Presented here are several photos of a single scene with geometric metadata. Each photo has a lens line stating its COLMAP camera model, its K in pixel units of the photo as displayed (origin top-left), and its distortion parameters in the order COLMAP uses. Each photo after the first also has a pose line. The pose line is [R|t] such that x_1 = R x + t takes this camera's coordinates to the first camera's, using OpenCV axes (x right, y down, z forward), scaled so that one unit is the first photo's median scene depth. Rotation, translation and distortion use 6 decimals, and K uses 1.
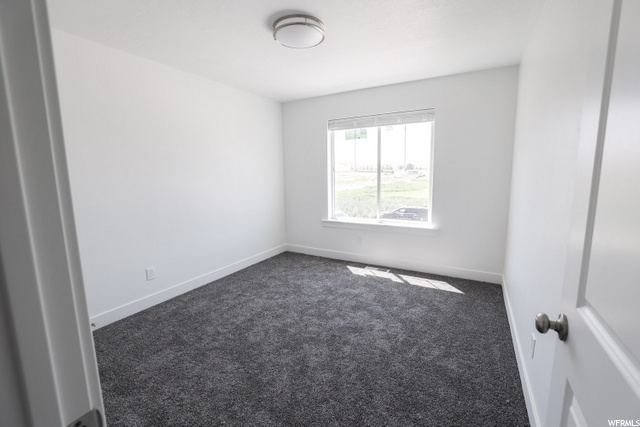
lens RADIAL K [[275.6, 0, 320.0], [0, 275.6, 213.5], [0, 0, 1]] dist [-0.016526, 0.000418]
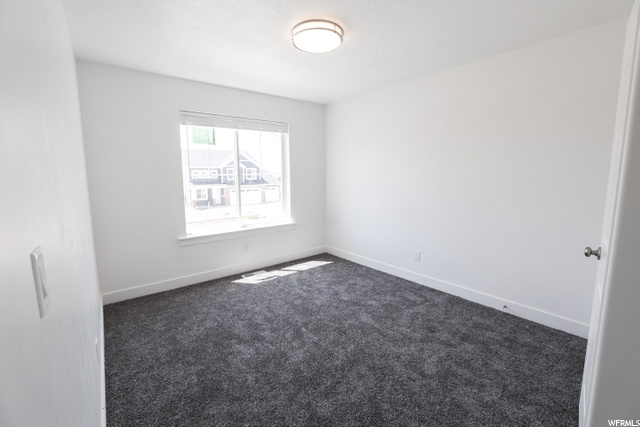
lens RADIAL K [[275.6, 0, 320.0], [0, 275.6, 213.5], [0, 0, 1]] dist [-0.016526, 0.000418]
pose [[0.389137, -0.119637, 0.913378, -0.595946], [0.154362, 0.985979, 0.063382, -0.038071], [-0.908155, 0.116327, 0.402148, 0.378676]]
